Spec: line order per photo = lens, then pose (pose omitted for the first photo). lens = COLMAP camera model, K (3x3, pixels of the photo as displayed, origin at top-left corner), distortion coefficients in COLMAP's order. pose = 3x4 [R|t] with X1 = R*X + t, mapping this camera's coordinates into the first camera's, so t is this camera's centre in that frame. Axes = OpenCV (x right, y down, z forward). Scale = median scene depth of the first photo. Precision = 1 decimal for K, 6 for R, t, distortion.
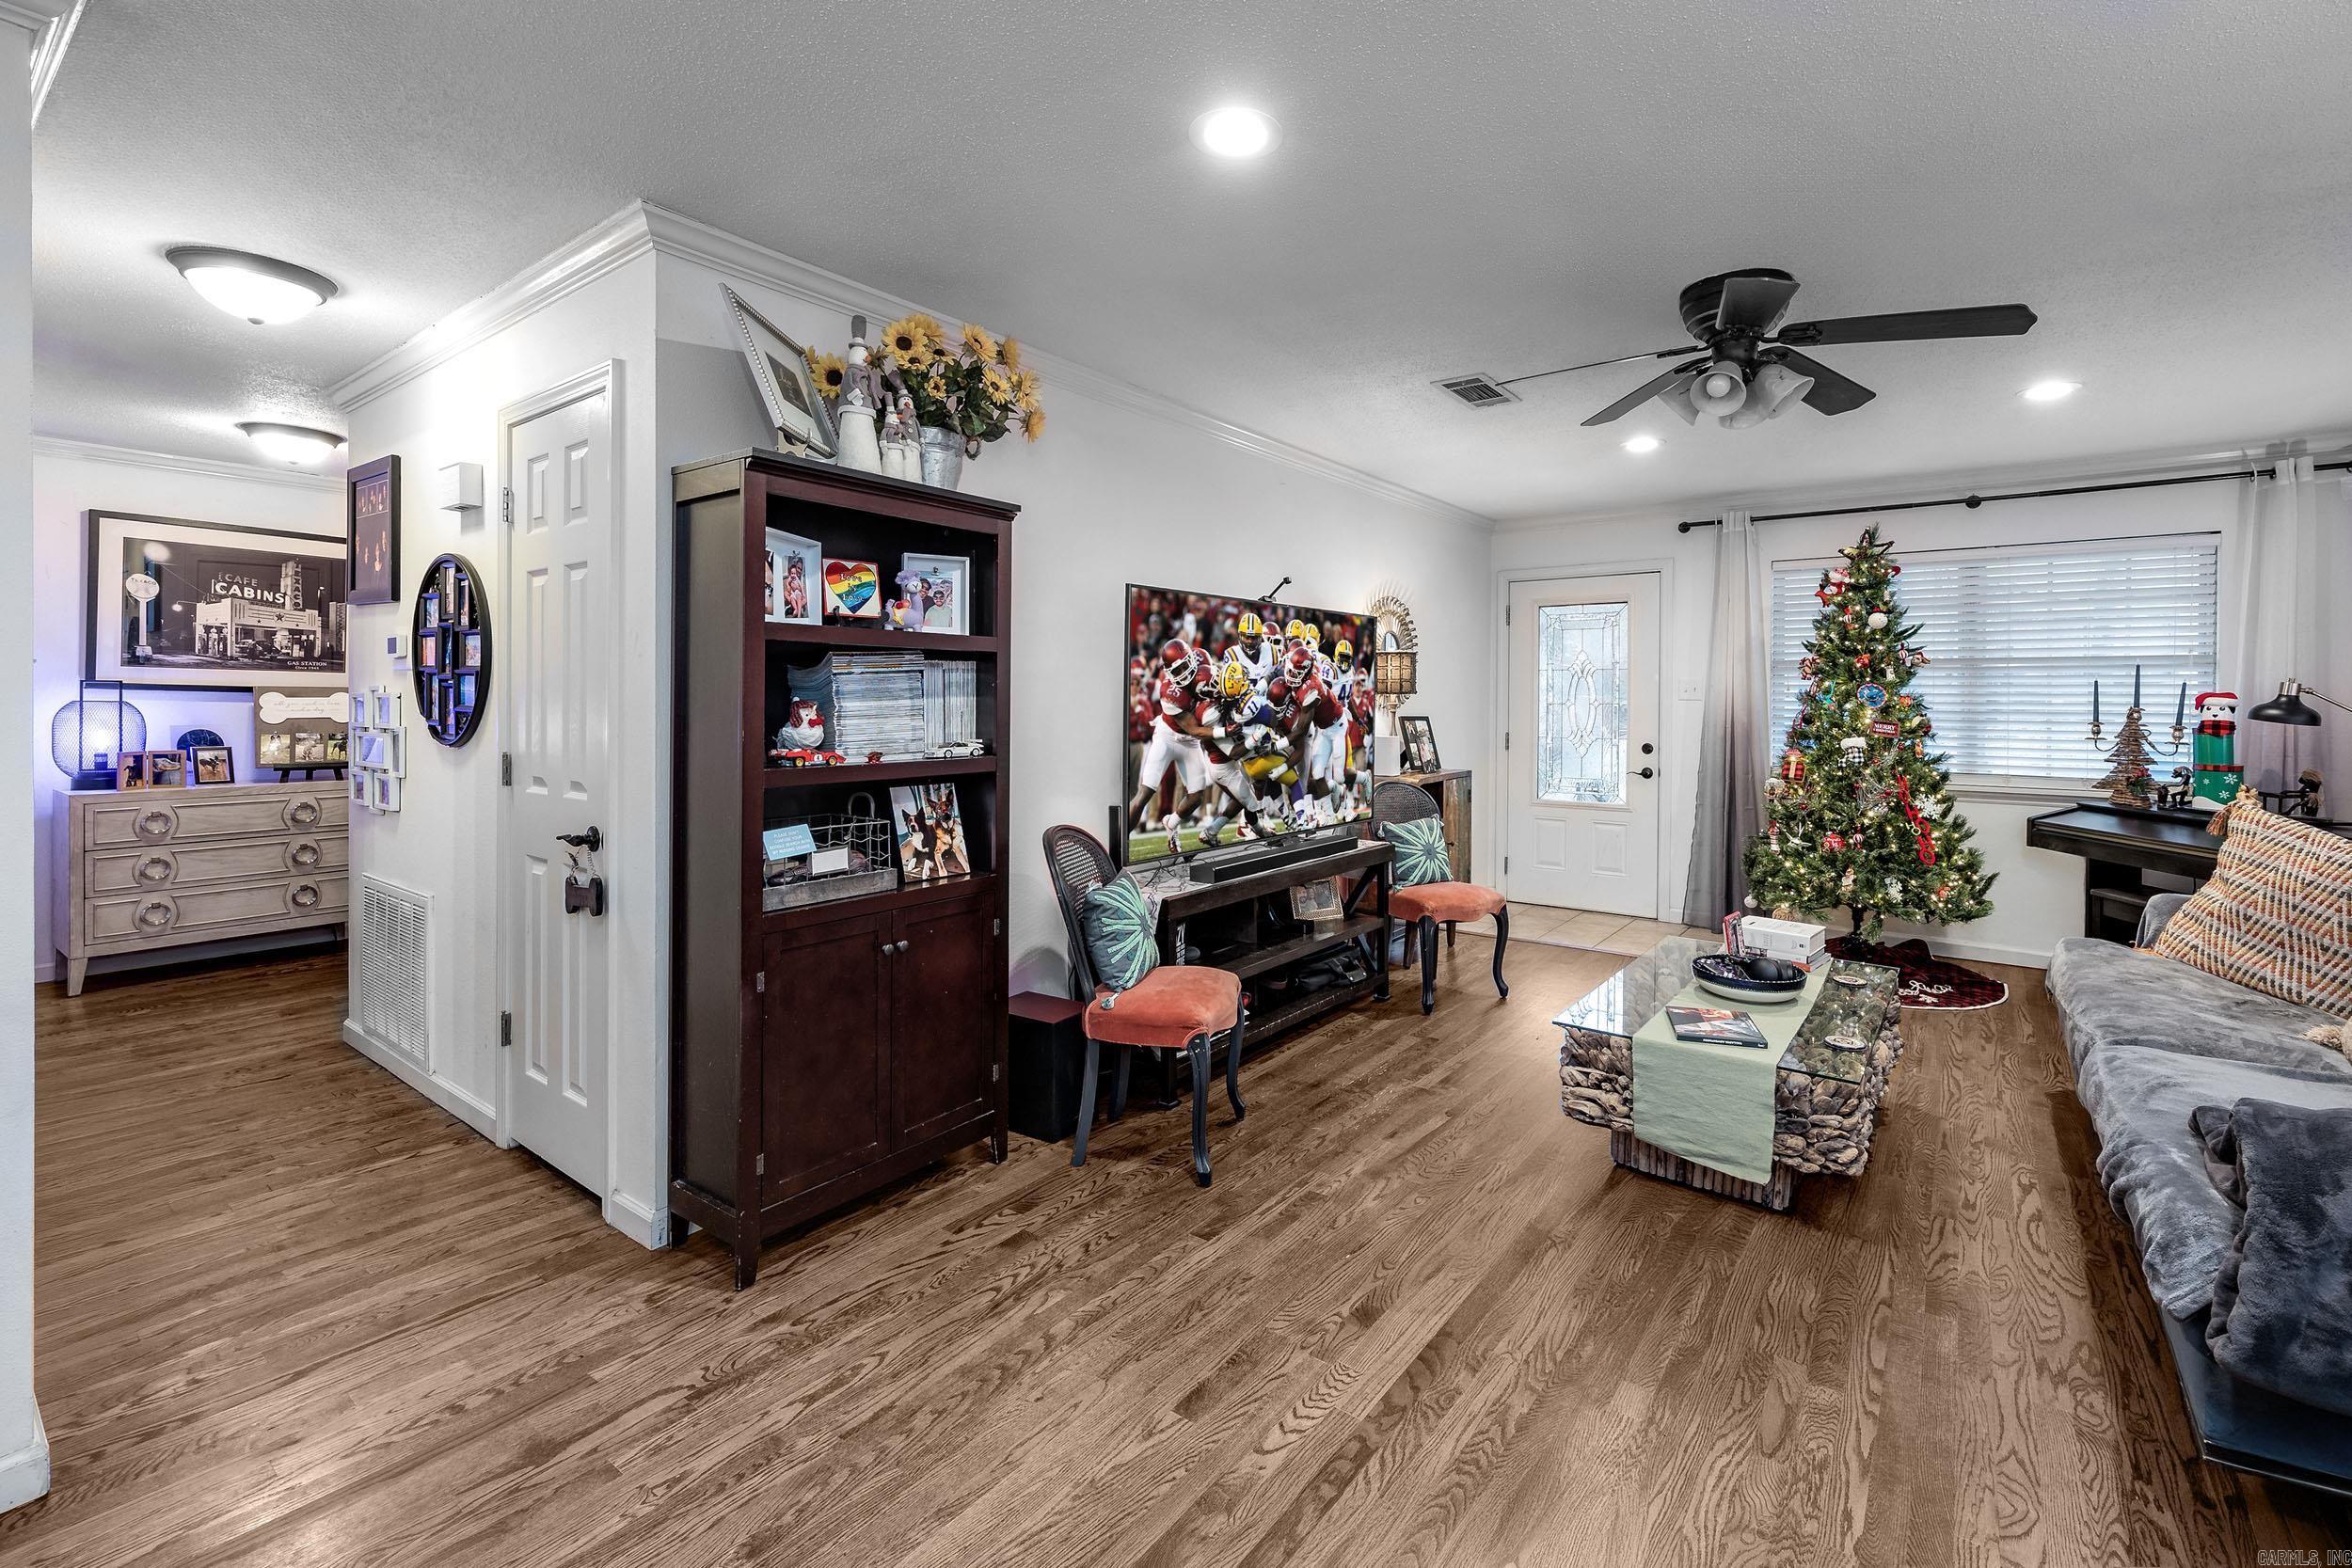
lens RADIAL K [[1045.4, 0, 1173.3], [0, 1045.4, 702.6], [0, 0, 1]] dist [-0.001283, 0.000106]
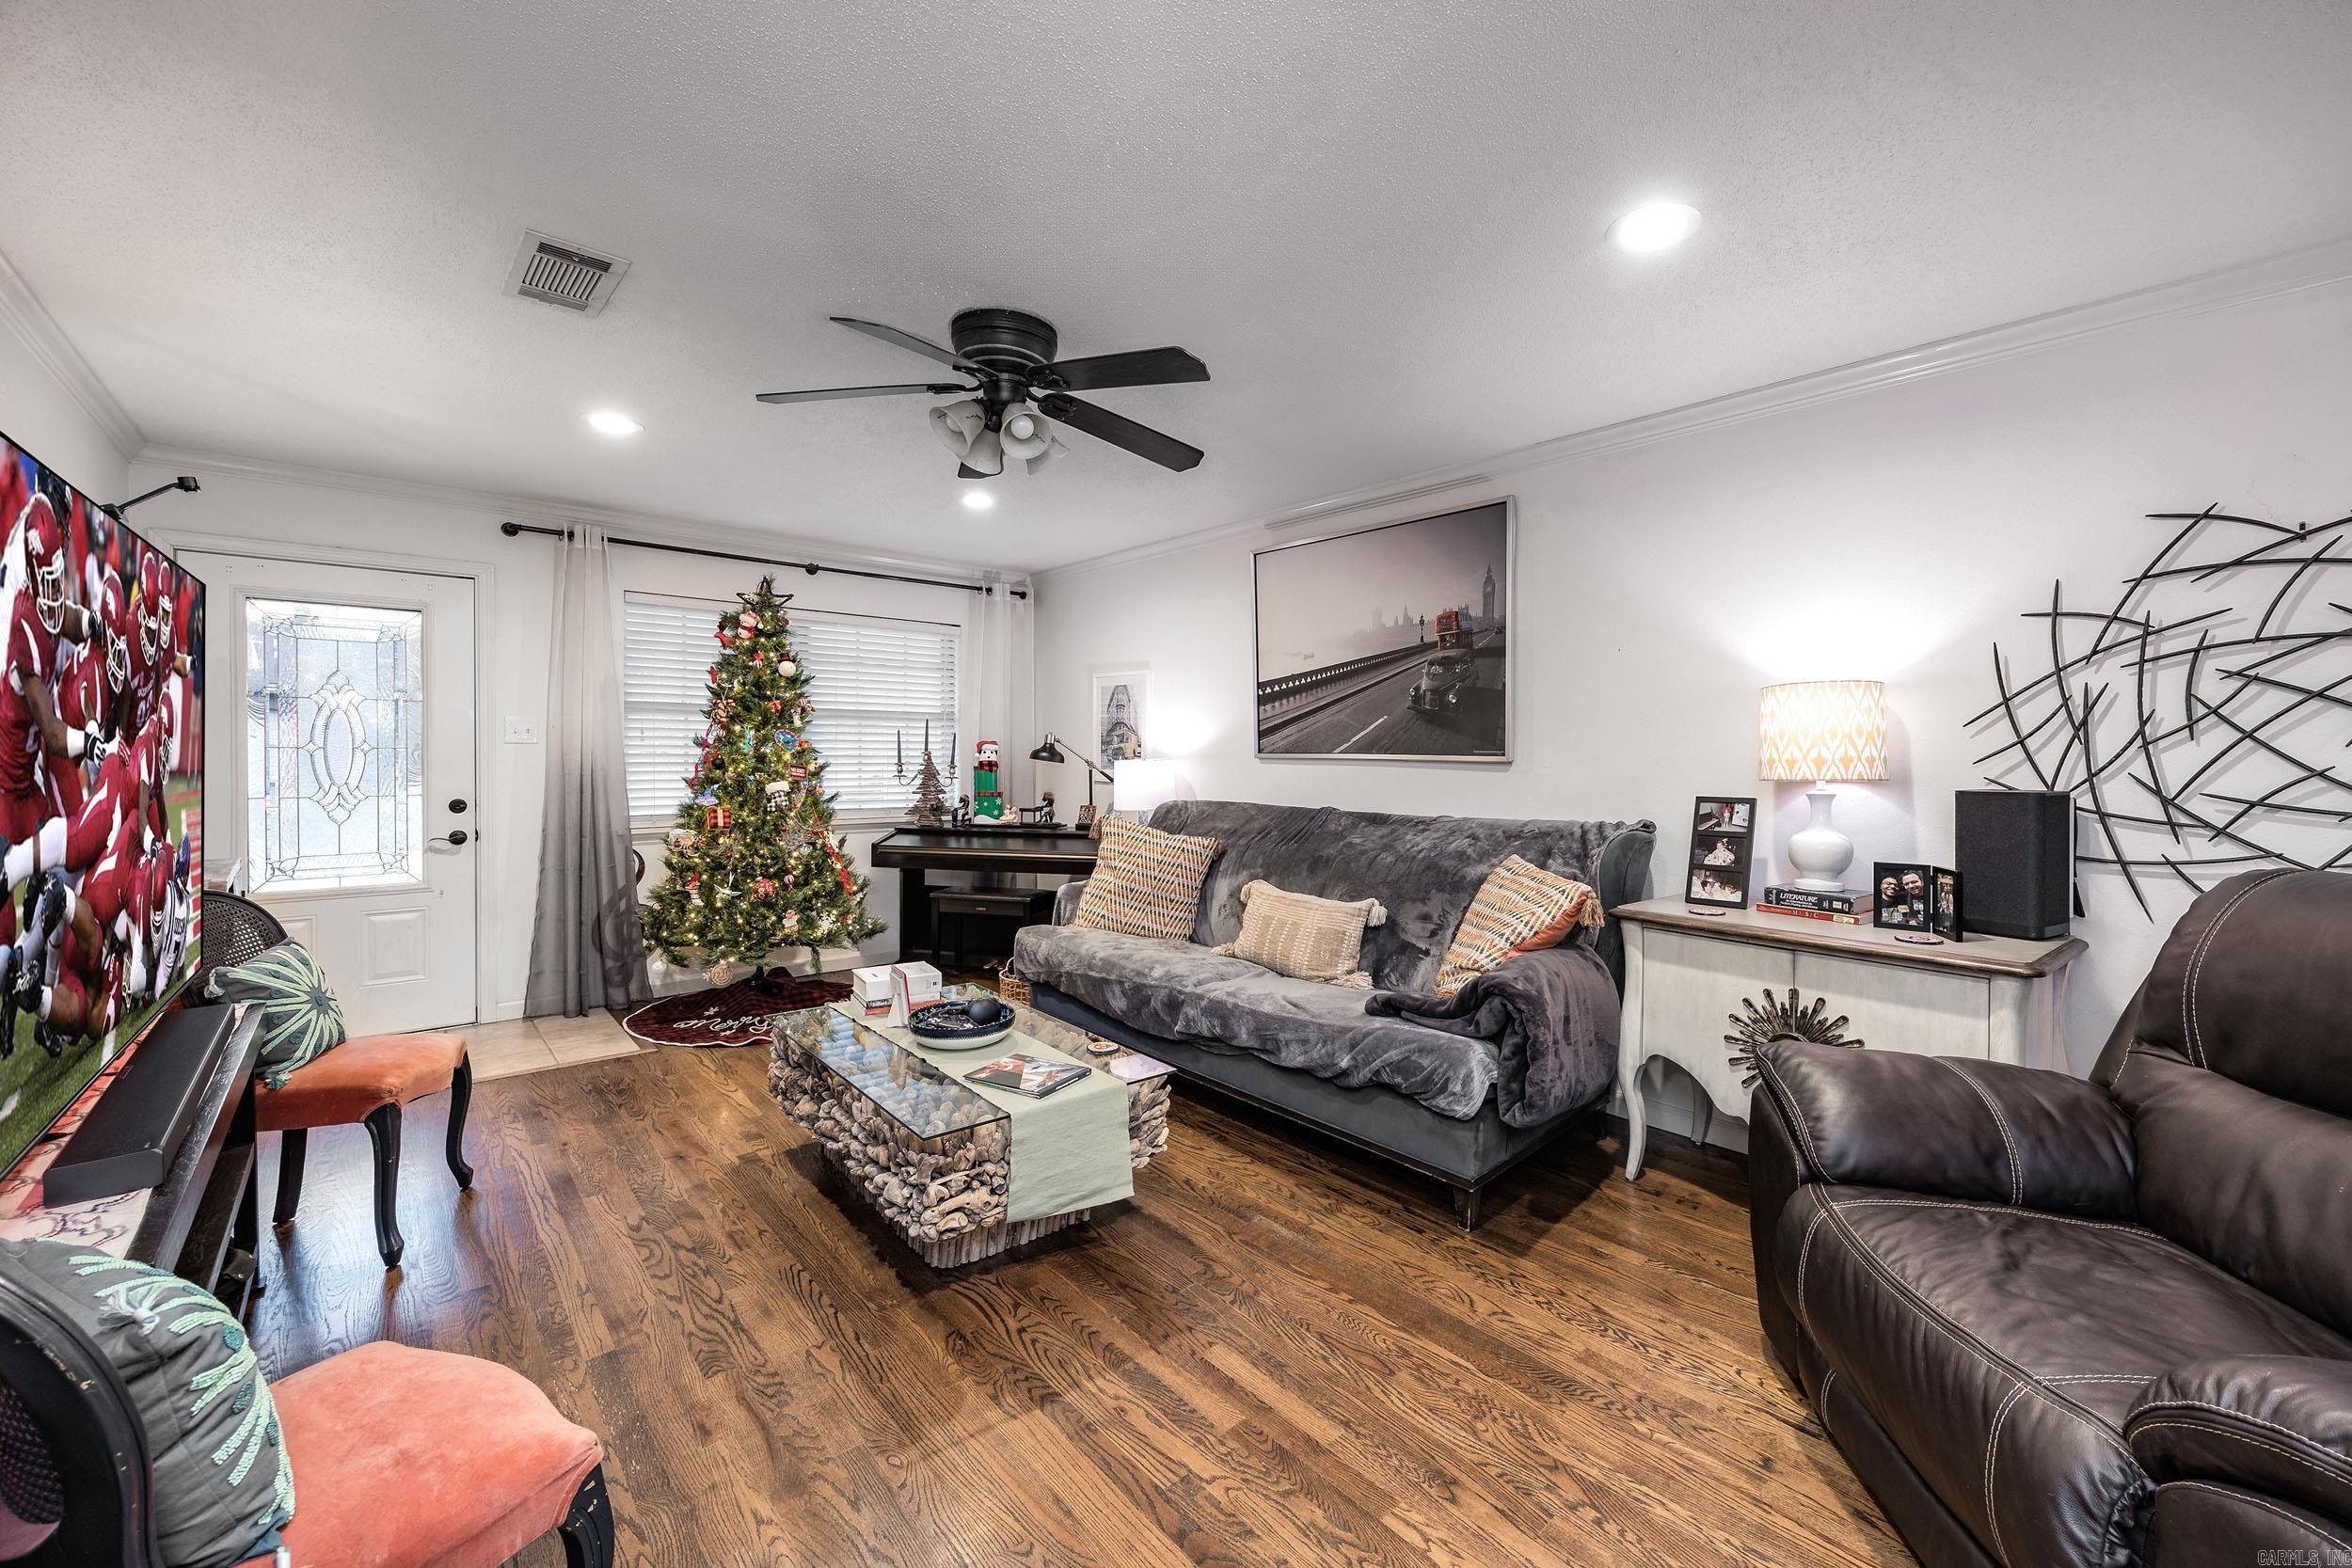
lens RADIAL K [[949.8, 0, 1302.3], [0, 949.8, 765.5], [0, 0, 1]] dist [-0.001727, -0.000020]
pose [[0.130627, -0.017544, 0.991276, -0.319414], [-0.003729, 0.999828, 0.018187, -0.001587], [-0.991425, -0.006072, 0.130539, 0.591921]]
